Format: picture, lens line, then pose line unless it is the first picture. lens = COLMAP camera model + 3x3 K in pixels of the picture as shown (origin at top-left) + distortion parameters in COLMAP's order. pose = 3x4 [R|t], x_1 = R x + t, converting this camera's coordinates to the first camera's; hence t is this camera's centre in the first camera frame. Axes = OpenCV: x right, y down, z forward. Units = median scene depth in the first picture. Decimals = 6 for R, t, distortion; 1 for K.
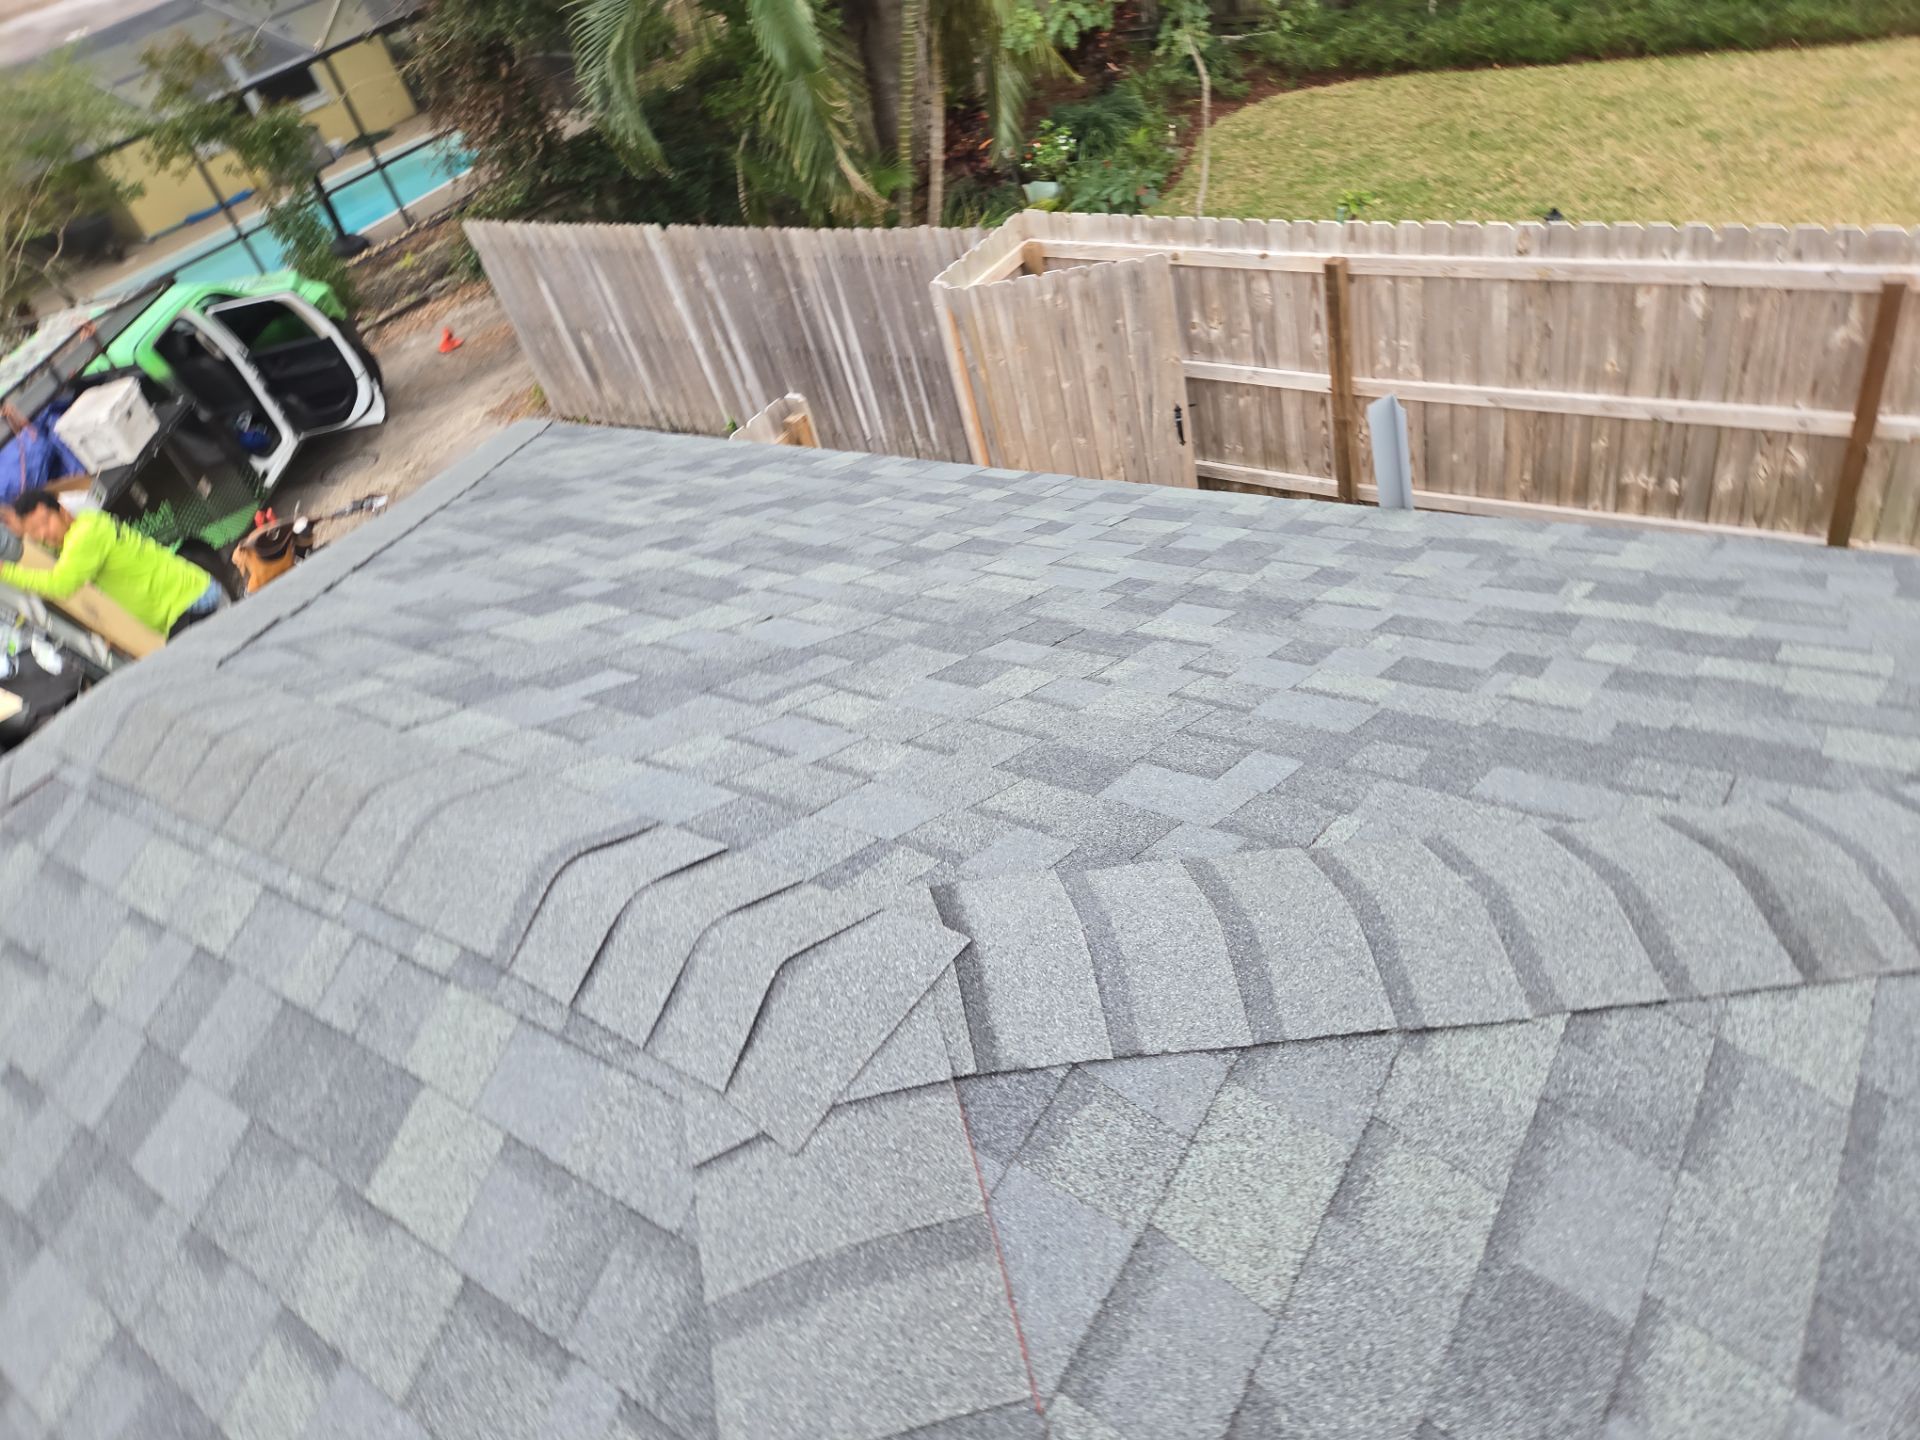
lens RADIAL K [[1283.7, 0, 957.0], [0, 1283.7, 721.5], [0, 0, 1]] dist [0.082179, -0.064279]
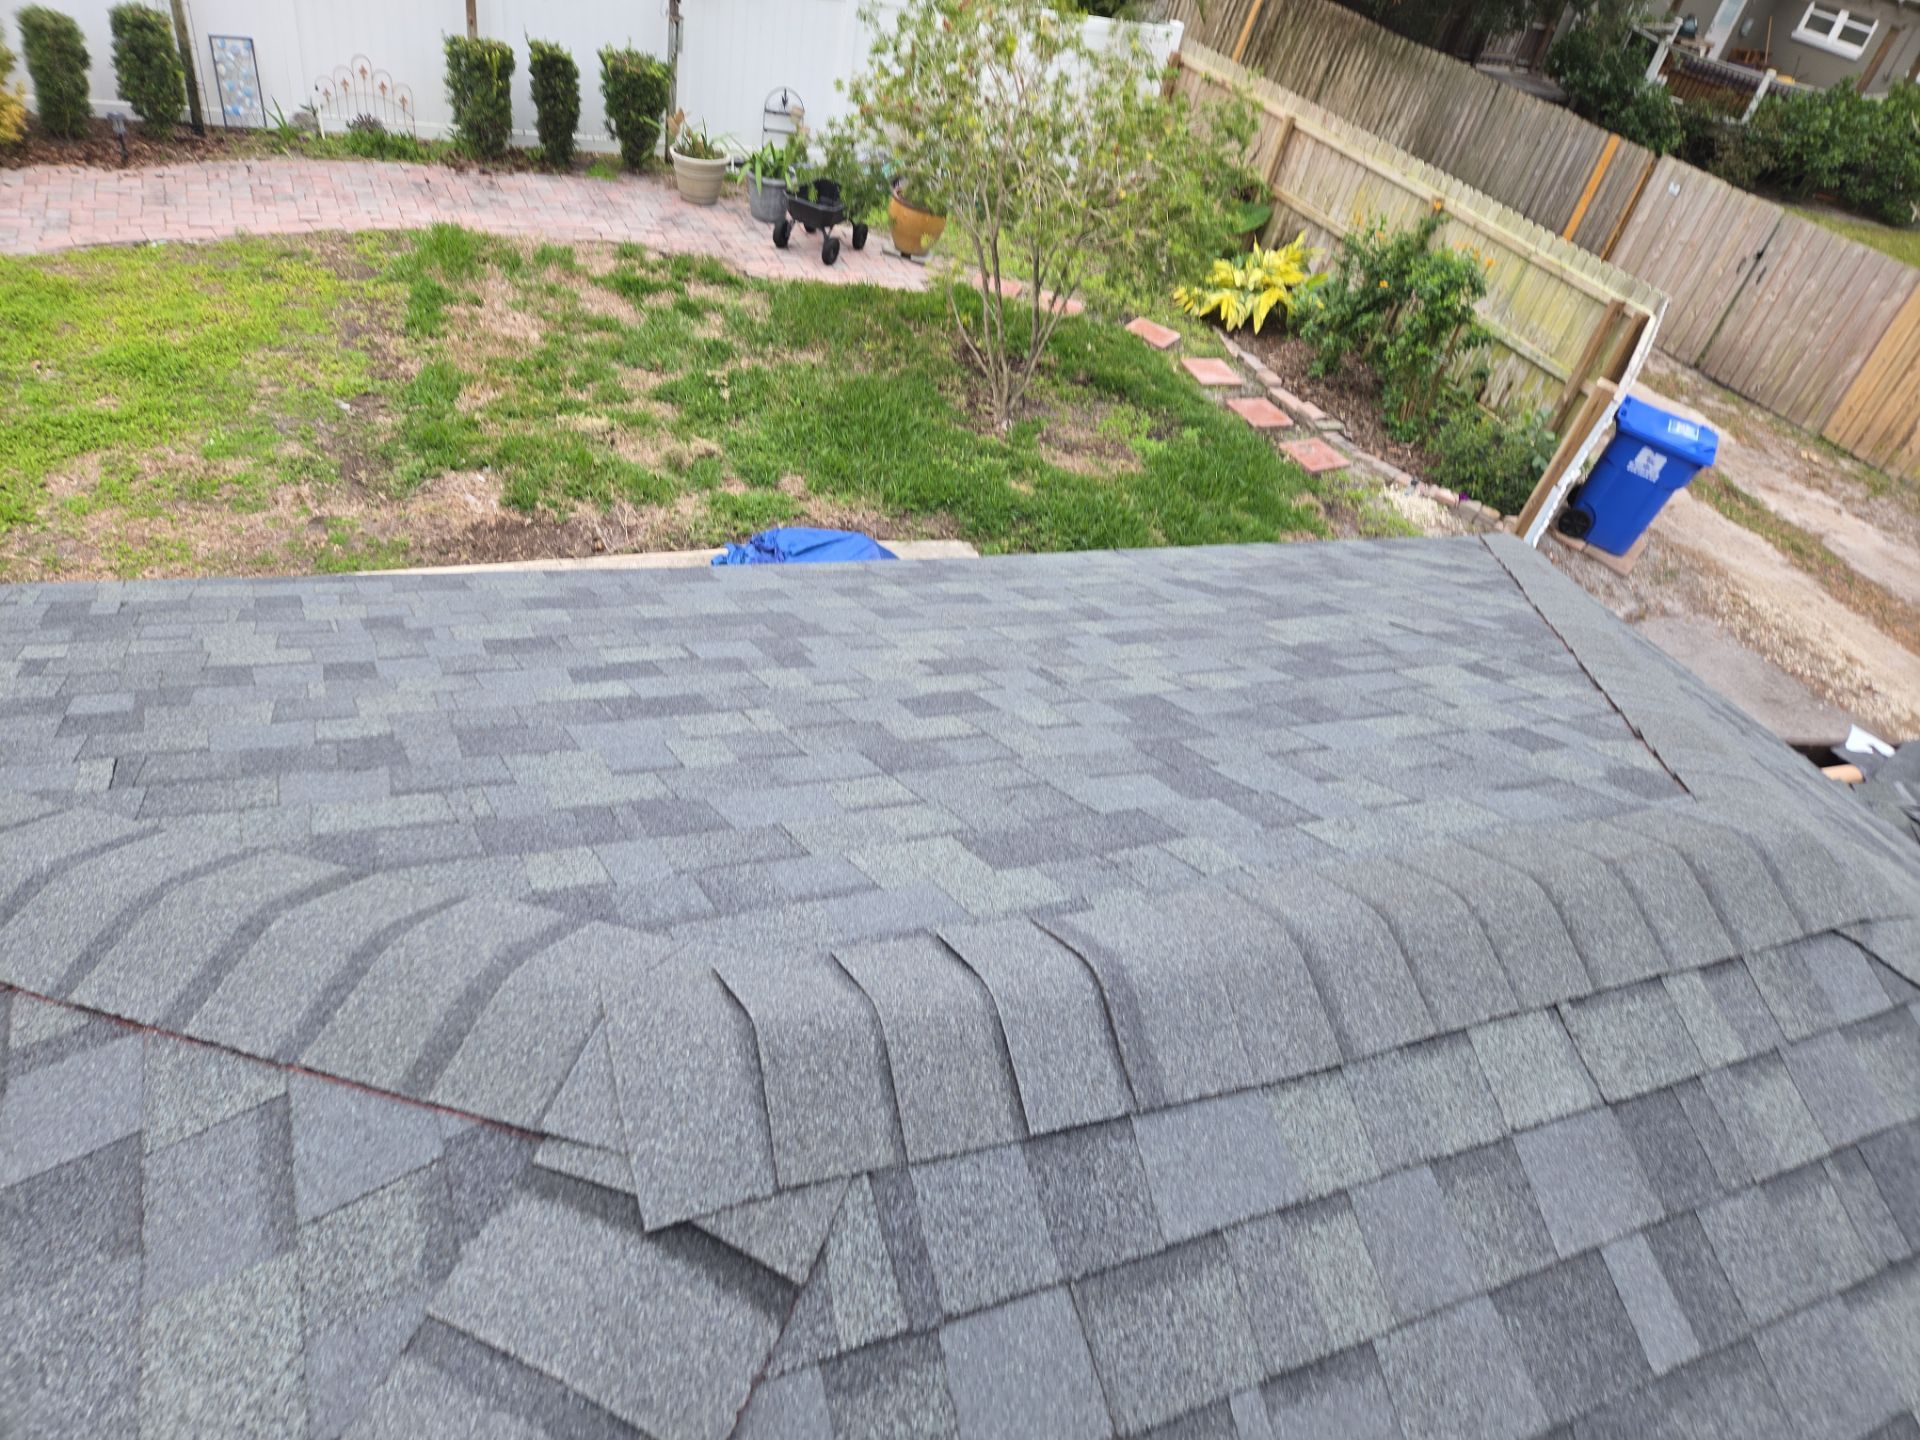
lens RADIAL K [[1283.7, 0, 949.6], [0, 1283.7, 717.3], [0, 0, 1]] dist [0.082179, -0.064279]
pose [[-0.545856, 0.617641, -0.566181, 0.023571], [-0.596259, 0.188396, 0.780373, -0.088710], [0.588657, 0.763562, 0.265437, 0.089772]]
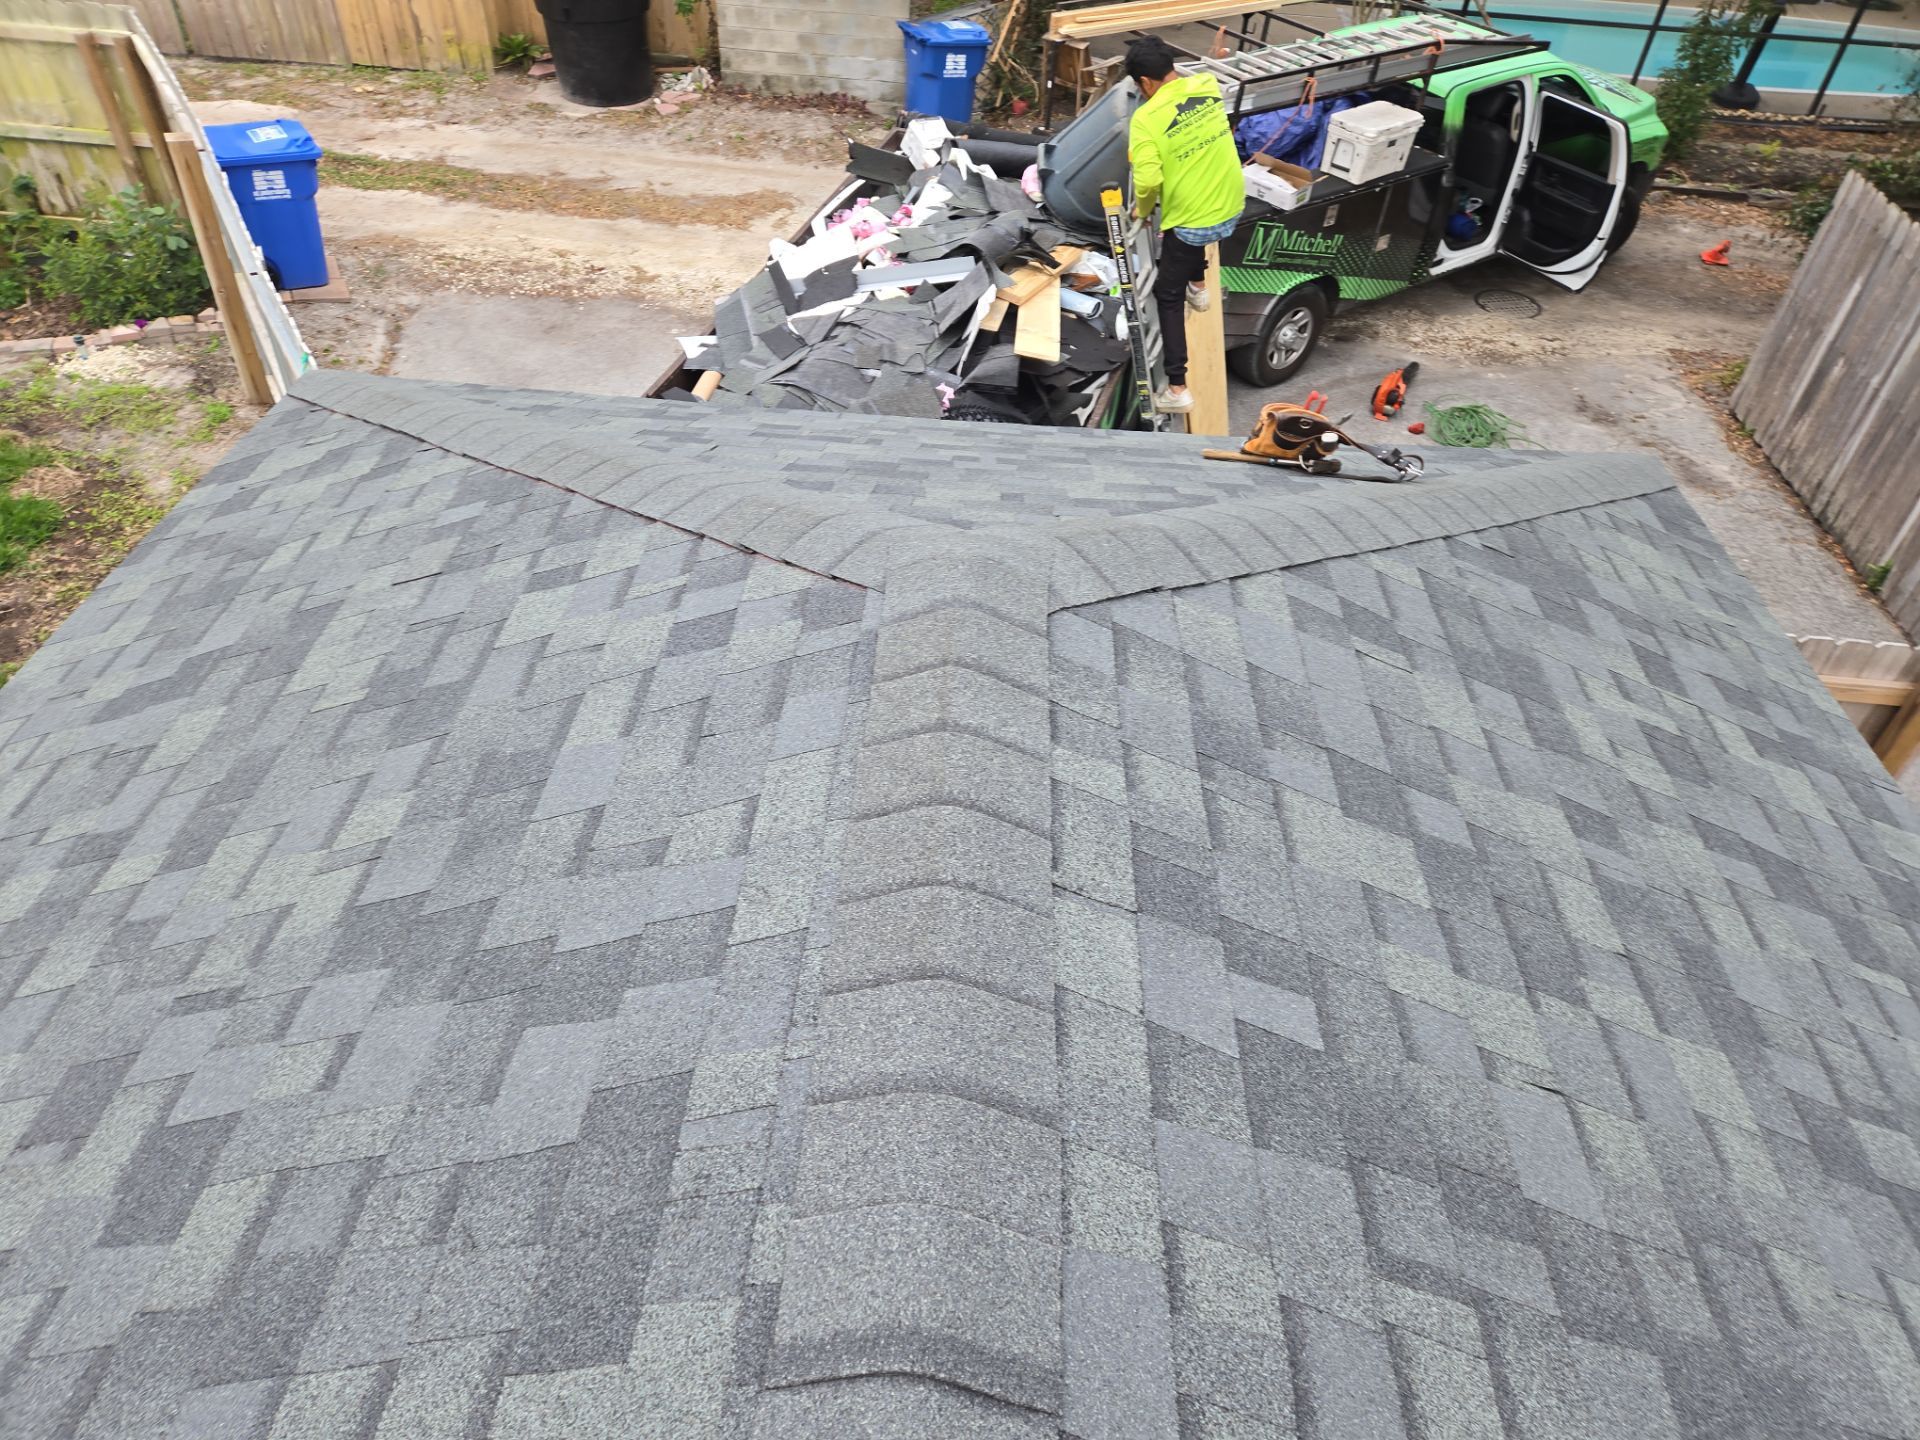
lens RADIAL K [[1283.7, 0, 950.2], [0, 1283.7, 729.7], [0, 0, 1]] dist [0.082179, -0.064279]
pose [[0.493215, 0.756294, -0.429835, -0.039643], [-0.683775, 0.642505, 0.345888, -0.059611], [0.537765, 0.123313, 0.834028, 0.059245]]
